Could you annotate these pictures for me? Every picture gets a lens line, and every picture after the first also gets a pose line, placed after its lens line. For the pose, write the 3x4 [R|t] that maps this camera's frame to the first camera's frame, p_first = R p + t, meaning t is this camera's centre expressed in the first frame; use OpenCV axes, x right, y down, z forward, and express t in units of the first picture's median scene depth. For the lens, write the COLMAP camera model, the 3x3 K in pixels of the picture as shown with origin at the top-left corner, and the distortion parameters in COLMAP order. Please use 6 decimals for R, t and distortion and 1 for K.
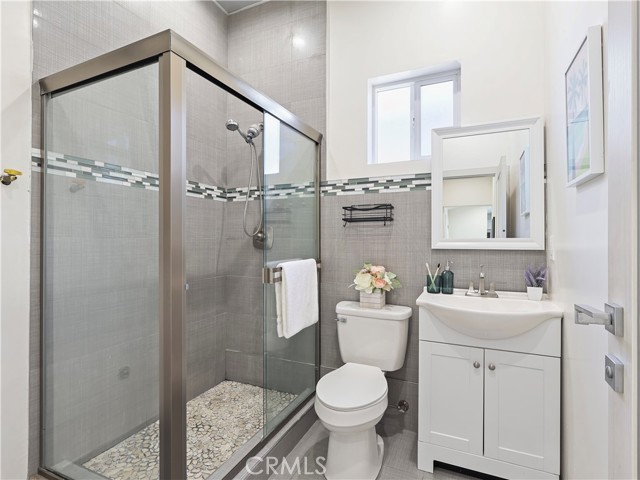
lens RADIAL K [[327.6, 0, 320.0], [0, 327.6, 240.0], [0, 0, 1]] dist [-0.012454, -0.000145]
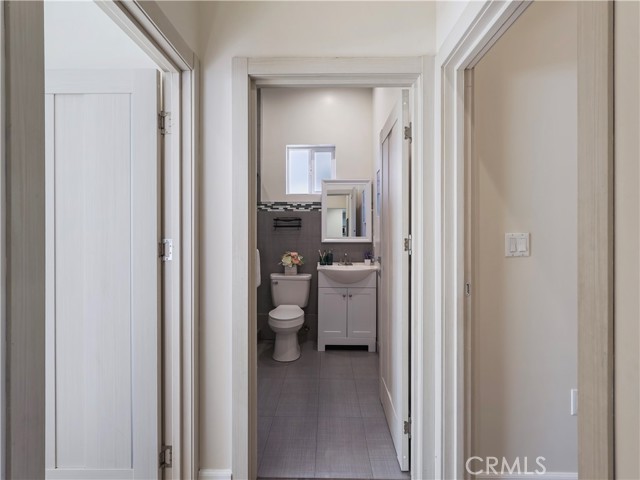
lens RADIAL K [[337.2, 0, 320.0], [0, 337.2, 240.0], [0, 0, 1]] dist [-0.000962, 0.000218]
pose [[0.915229, -0.005949, 0.402890, -0.451376], [0.000008, 0.999891, 0.014748, -0.015704], [-0.402934, -0.013494, 0.915129, -0.781233]]
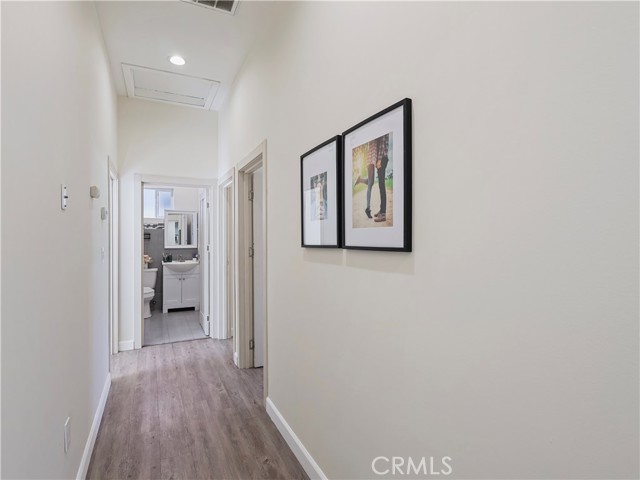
lens RADIAL K [[337.2, 0, 320.0], [0, 337.2, 240.0], [0, 0, 1]] dist [-0.000962, 0.000218]
pose [[0.625465, 0.003153, 0.780246, -1.200756], [0.001490, 0.999985, -0.005235, -0.033309], [-0.780251, 0.004437, 0.625451, -2.094337]]
